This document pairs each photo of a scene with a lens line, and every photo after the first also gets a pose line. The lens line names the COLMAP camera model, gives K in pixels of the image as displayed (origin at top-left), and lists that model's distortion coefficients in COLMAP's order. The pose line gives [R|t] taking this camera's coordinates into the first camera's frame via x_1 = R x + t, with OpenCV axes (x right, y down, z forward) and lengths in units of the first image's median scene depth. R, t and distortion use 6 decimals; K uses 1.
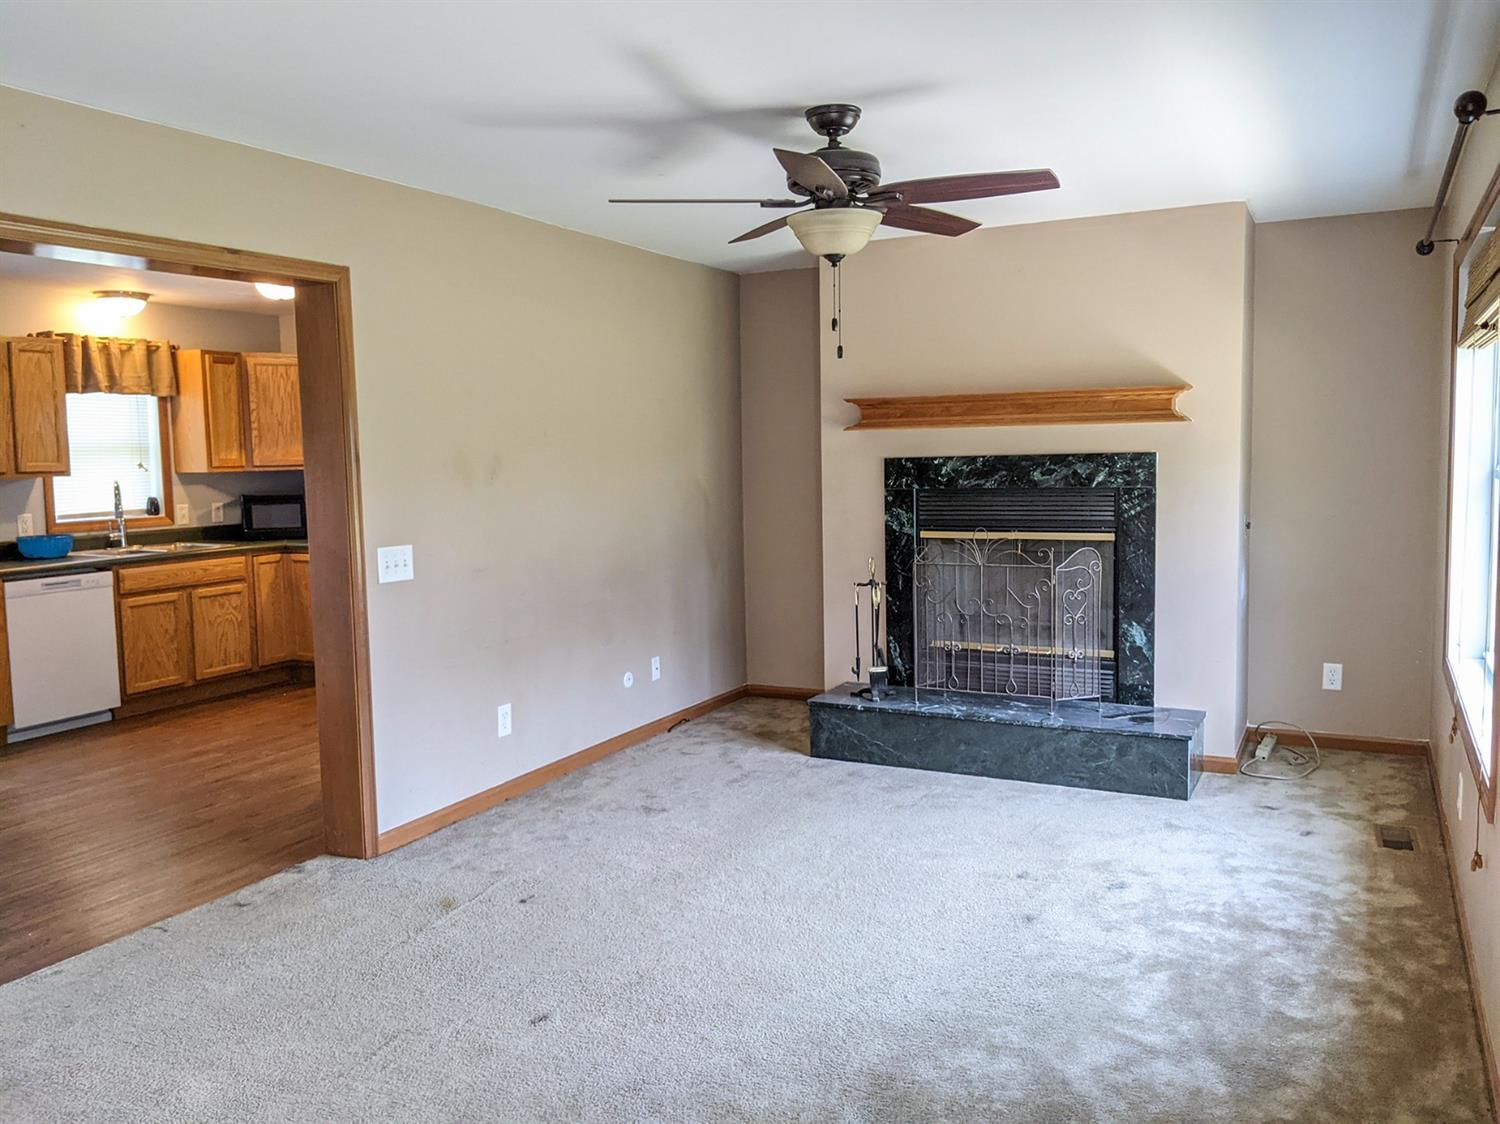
lens RADIAL K [[1278.5, 0, 750.0], [0, 1278.5, 562.0], [0, 0, 1]] dist [0.069873, -0.104966]
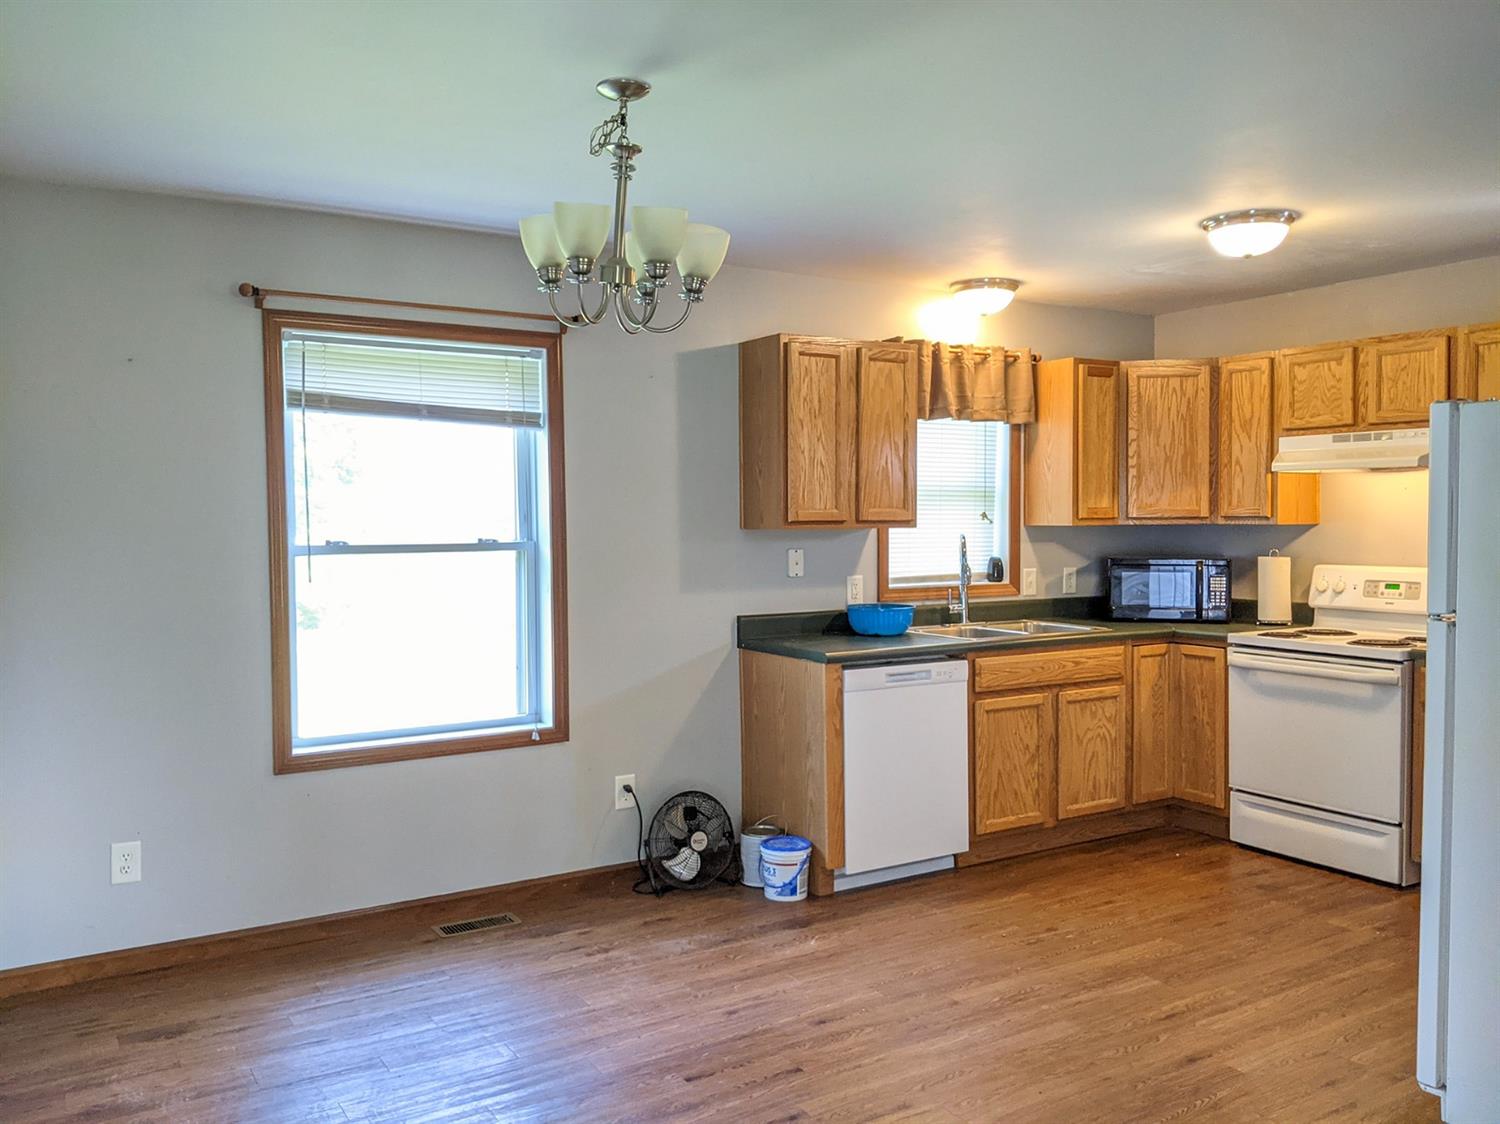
lens RADIAL K [[1202.7, 0, 750.0], [0, 1202.7, 562.0], [0, 0, 1]] dist [0.294296, -0.387705]
pose [[0.873554, 0.033228, -0.485591, -0.252834], [-0.055777, 0.997929, -0.032053, -0.017498], [0.483520, 0.055084, 0.873598, 0.322452]]
